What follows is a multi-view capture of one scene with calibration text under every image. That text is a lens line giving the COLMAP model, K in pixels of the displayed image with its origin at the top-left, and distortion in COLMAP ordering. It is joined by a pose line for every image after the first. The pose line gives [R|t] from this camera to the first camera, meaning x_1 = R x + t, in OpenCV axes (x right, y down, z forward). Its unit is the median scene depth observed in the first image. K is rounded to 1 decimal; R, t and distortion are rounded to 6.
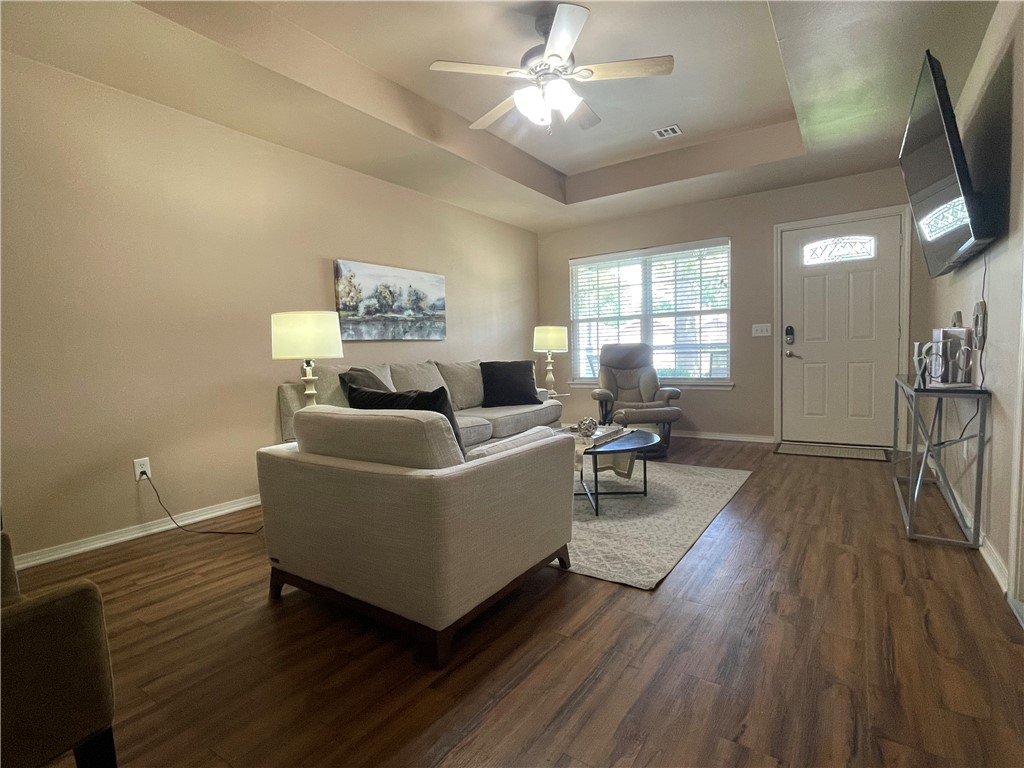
lens RADIAL K [[509.1, 0, 501.6], [0, 509.1, 392.1], [0, 0, 1]] dist [-0.018213, 0.008790]
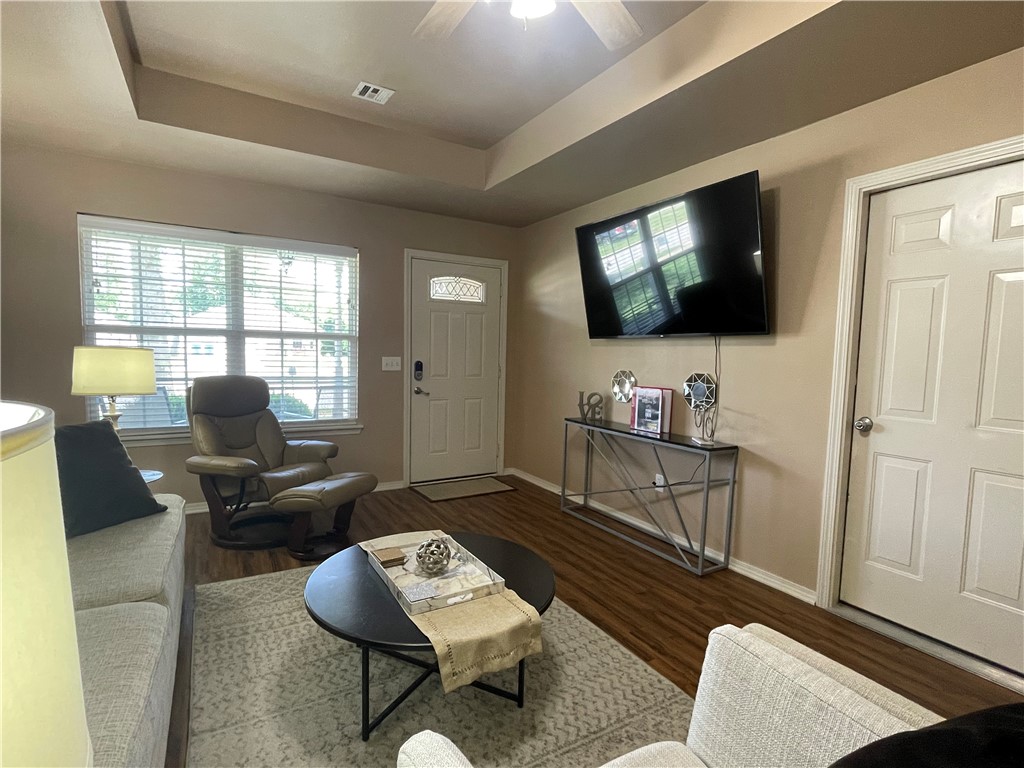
lens RADIAL K [[509.8, 0, 509.4], [0, 509.8, 386.8], [0, 0, 1]] dist [-0.000110, -0.000402]
pose [[0.410231, -0.022503, 0.911704, -0.248748], [0.032521, 0.999421, 0.010035, -0.098009], [-0.911402, 0.025532, 0.410725, 0.523800]]
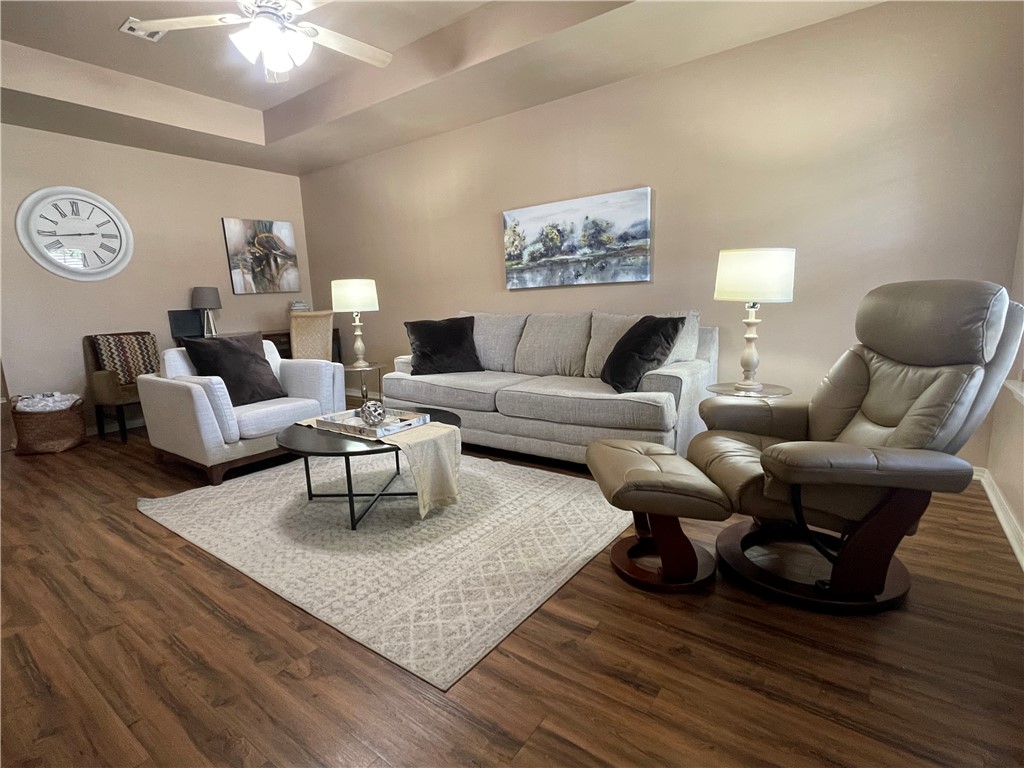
lens RADIAL K [[509.1, 0, 504.5], [0, 509.1, 388.9], [0, 0, 1]] dist [-0.018213, 0.008790]
pose [[-0.028278, 0.198595, -0.979674, 0.714088], [-0.039385, 0.979083, 0.199612, -0.101207], [0.998824, 0.044229, -0.019865, 0.941234]]
